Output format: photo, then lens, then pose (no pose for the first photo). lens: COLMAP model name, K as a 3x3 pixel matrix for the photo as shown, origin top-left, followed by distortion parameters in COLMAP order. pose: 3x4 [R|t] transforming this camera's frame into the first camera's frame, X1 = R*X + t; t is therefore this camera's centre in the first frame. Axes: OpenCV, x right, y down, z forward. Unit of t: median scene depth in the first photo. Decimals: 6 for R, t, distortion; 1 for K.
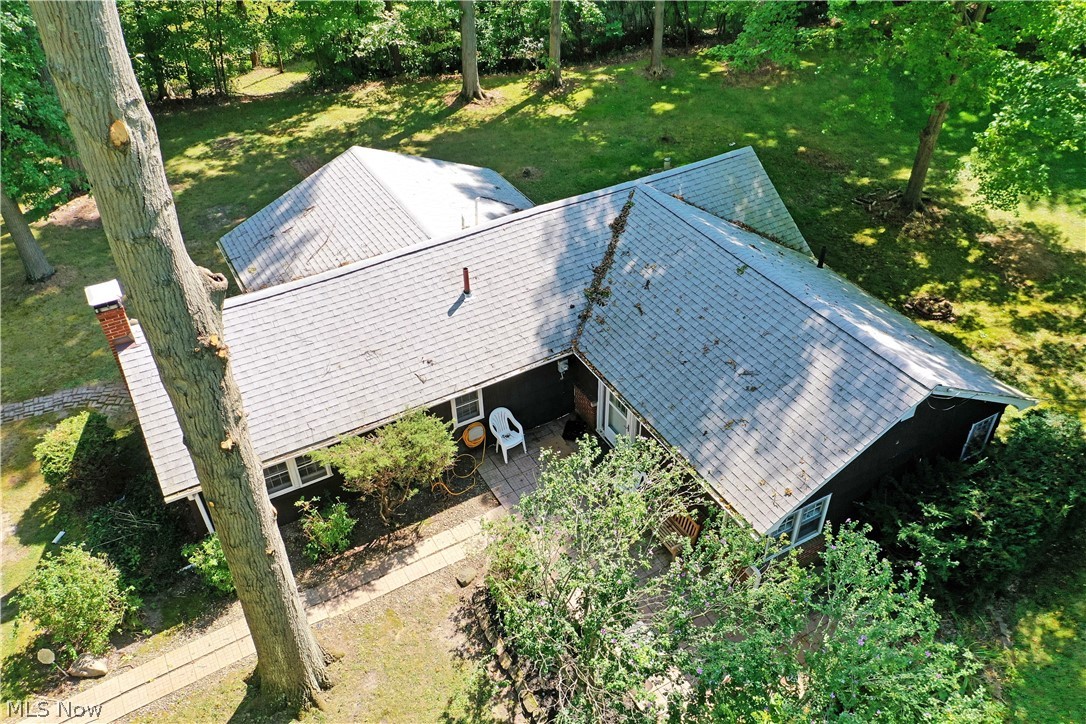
lens RADIAL K [[863.1, 0, 547.9], [0, 863.1, 358.6], [0, 0, 1]] dist [0.026821, -0.017769]
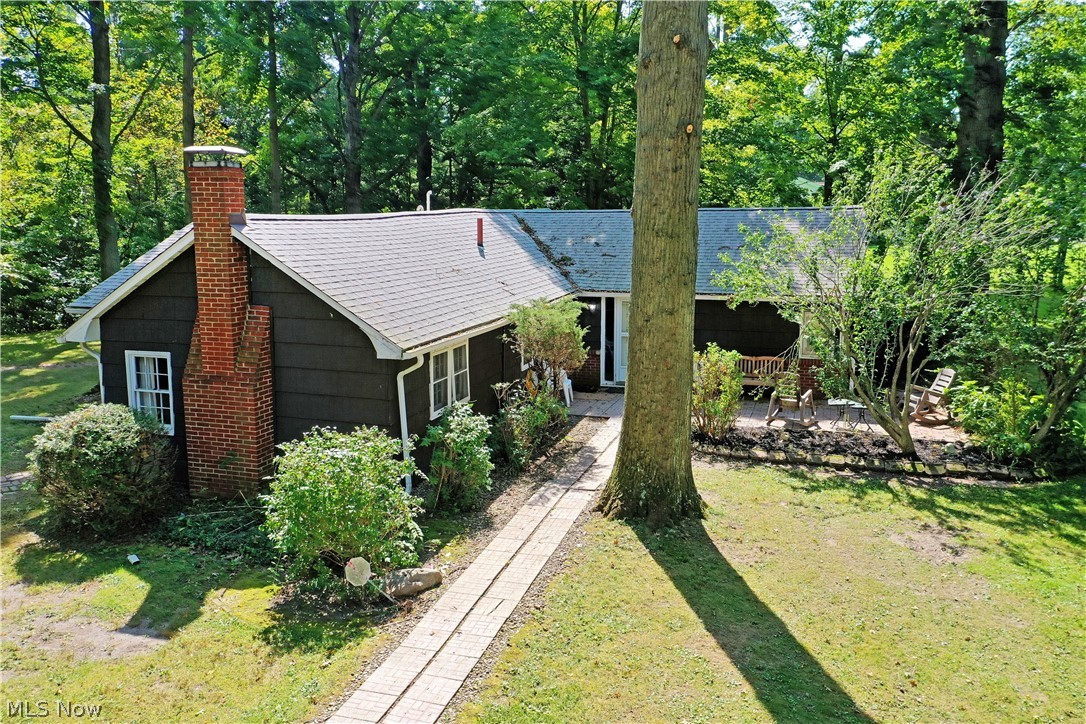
lens RADIAL K [[863.1, 0, 541.6], [0, 863.1, 357.2], [0, 0, 1]] dist [0.026821, -0.017769]
pose [[0.734526, -0.106656, 0.670146, -0.779230], [0.427627, 0.839552, -0.335092, 0.423711], [-0.526883, 0.532707, 0.662282, 0.414631]]
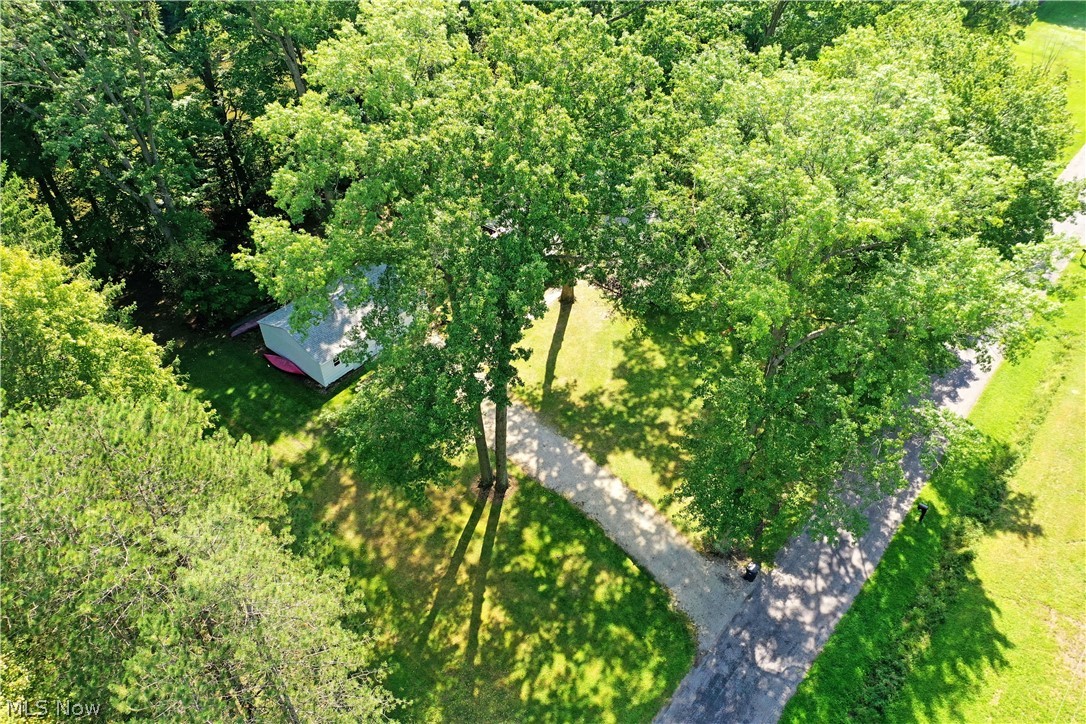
lens RADIAL K [[863.1, 0, 538.6], [0, 863.1, 362.8], [0, 0, 1]] dist [0.026821, -0.017769]
pose [[0.928729, -0.257994, 0.266275, -1.581076], [0.252046, 0.966041, 0.056898, 0.354382], [-0.271912, 0.014271, 0.962216, -3.079639]]
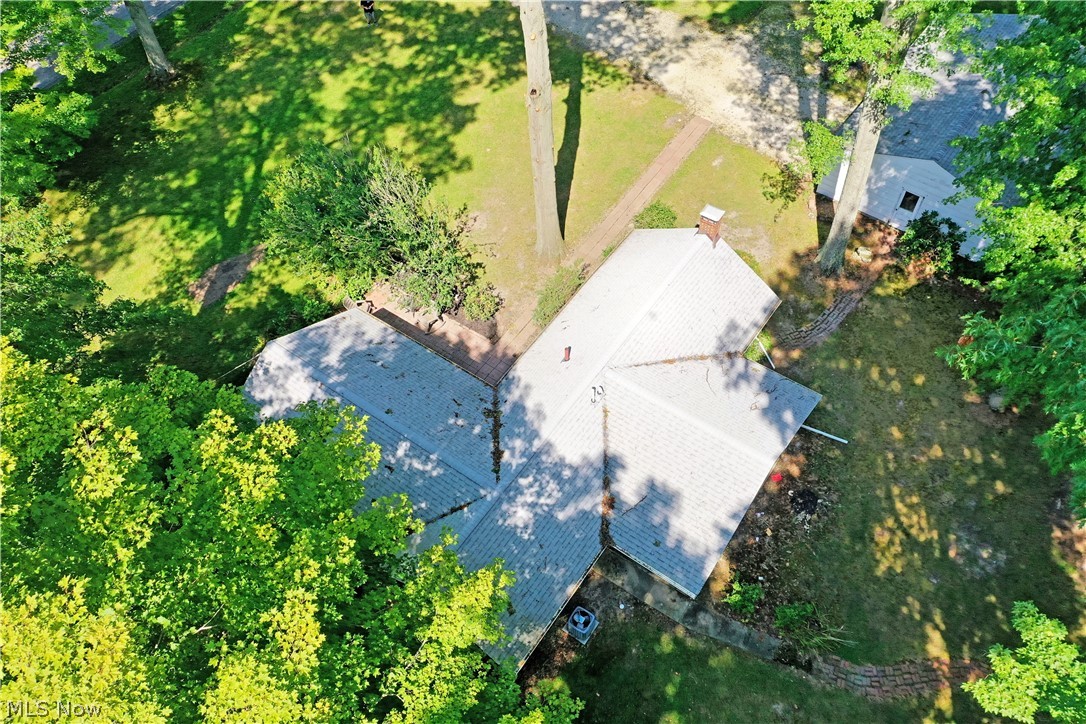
lens RADIAL K [[863.1, 0, 535.0], [0, 863.1, 373.0], [0, 0, 1]] dist [0.026821, -0.017769]
pose [[-0.905079, 0.379191, -0.192476, 0.286664], [-0.227995, -0.050635, 0.972345, -1.666882], [0.358958, 0.923932, 0.132282, 0.866435]]
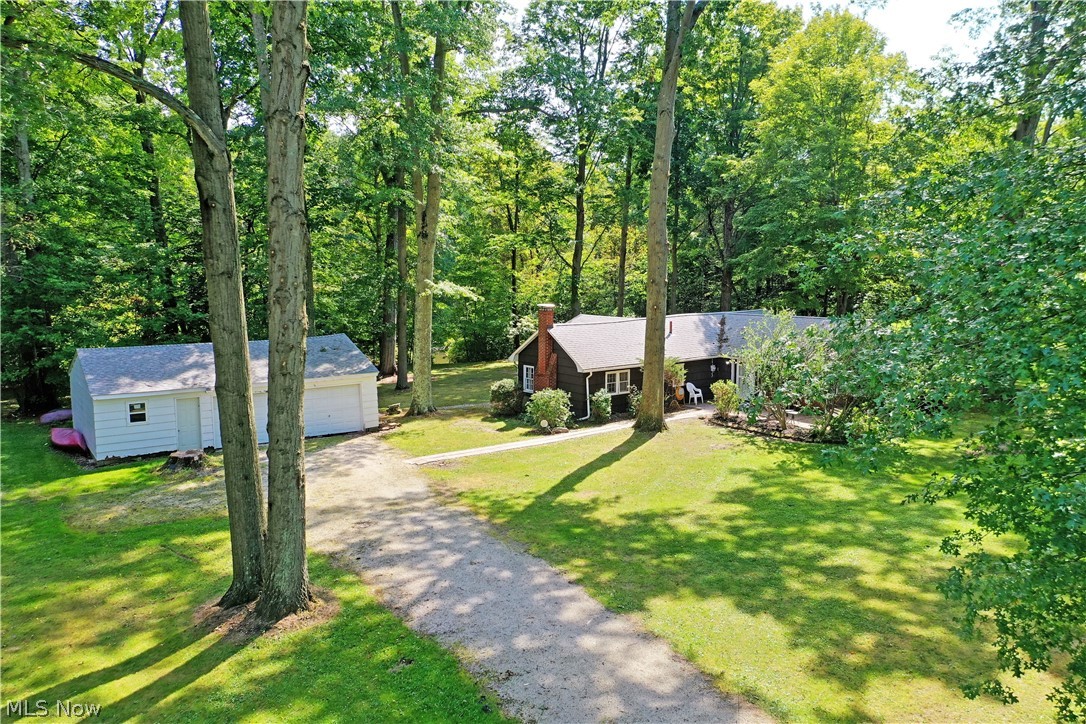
lens RADIAL K [[863.1, 0, 538.2], [0, 863.1, 359.1], [0, 0, 1]] dist [0.026821, -0.017769]
pose [[0.993058, -0.011001, 0.117106, -0.772981], [0.072696, 0.840101, -0.537537, 1.288452], [-0.092468, 0.542319, 0.835069, -0.909507]]
